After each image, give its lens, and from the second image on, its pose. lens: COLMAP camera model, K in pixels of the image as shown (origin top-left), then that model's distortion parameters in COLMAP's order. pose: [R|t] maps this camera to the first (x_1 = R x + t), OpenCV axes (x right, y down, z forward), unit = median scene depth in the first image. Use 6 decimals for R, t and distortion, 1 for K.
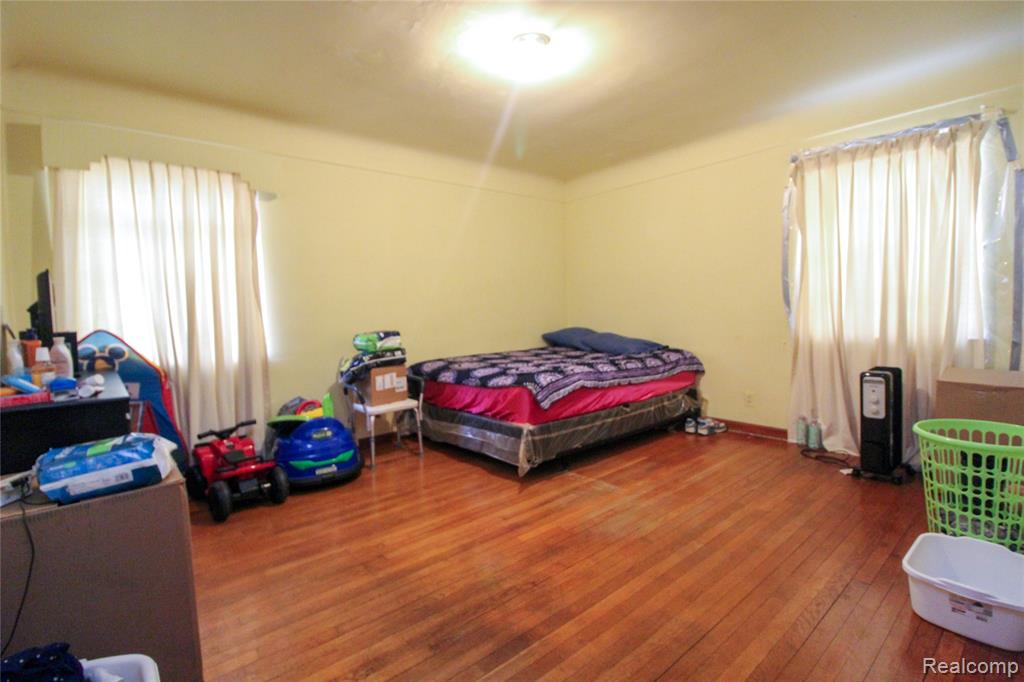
lens RADIAL K [[472.1, 0, 505.2], [0, 472.1, 341.3], [0, 0, 1]] dist [-0.005885, -0.010079]
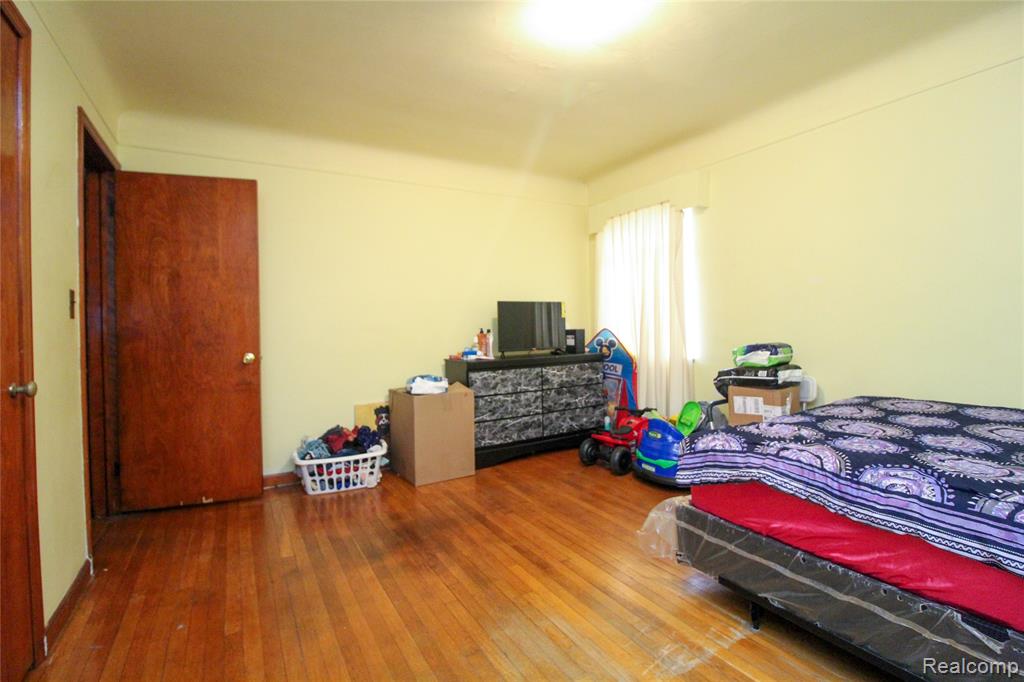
lens RADIAL K [[472.1, 0, 506.2], [0, 472.1, 335.5], [0, 0, 1]] dist [-0.005885, -0.010079]
pose [[-0.163853, 0.058391, -0.984755, 0.765133], [-0.039337, 0.997066, 0.065666, -0.090307], [0.985700, 0.049496, -0.161076, 0.896670]]
